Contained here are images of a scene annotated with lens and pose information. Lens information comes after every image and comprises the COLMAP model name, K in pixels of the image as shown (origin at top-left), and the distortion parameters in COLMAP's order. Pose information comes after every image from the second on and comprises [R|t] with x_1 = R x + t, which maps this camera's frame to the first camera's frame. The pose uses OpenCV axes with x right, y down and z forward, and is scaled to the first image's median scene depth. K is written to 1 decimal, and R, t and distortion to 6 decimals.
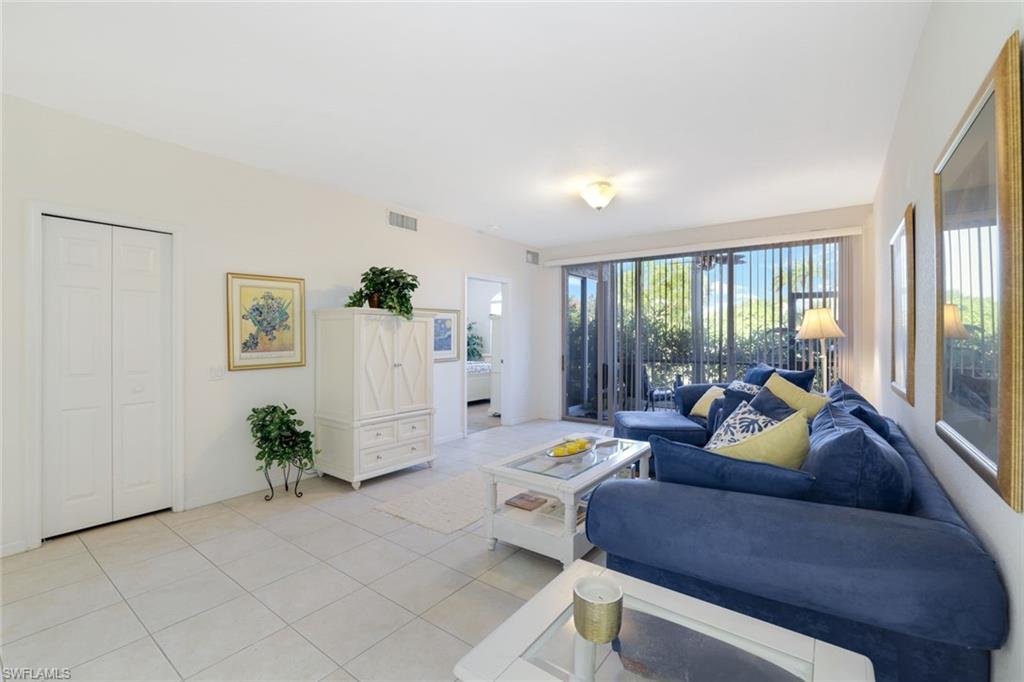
lens RADIAL K [[441.6, 0, 505.8], [0, 441.6, 333.5], [0, 0, 1]] dist [-0.043672, 0.016148]
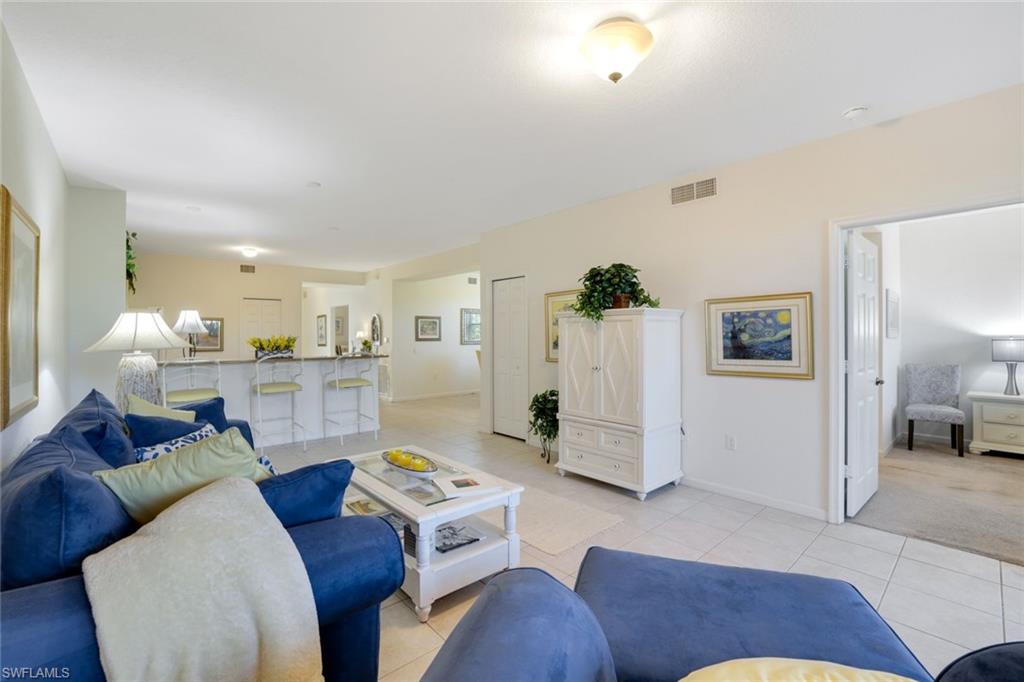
lens RADIAL K [[441.9, 0, 507.8], [0, 441.9, 339.2], [0, 0, 1]] dist [-0.046563, 0.015683]
pose [[-0.210929, -0.017163, -0.977351, 0.652665], [-0.001428, 0.999850, -0.017250, 0.023729], [0.977500, -0.002243, -0.210922, 0.915847]]
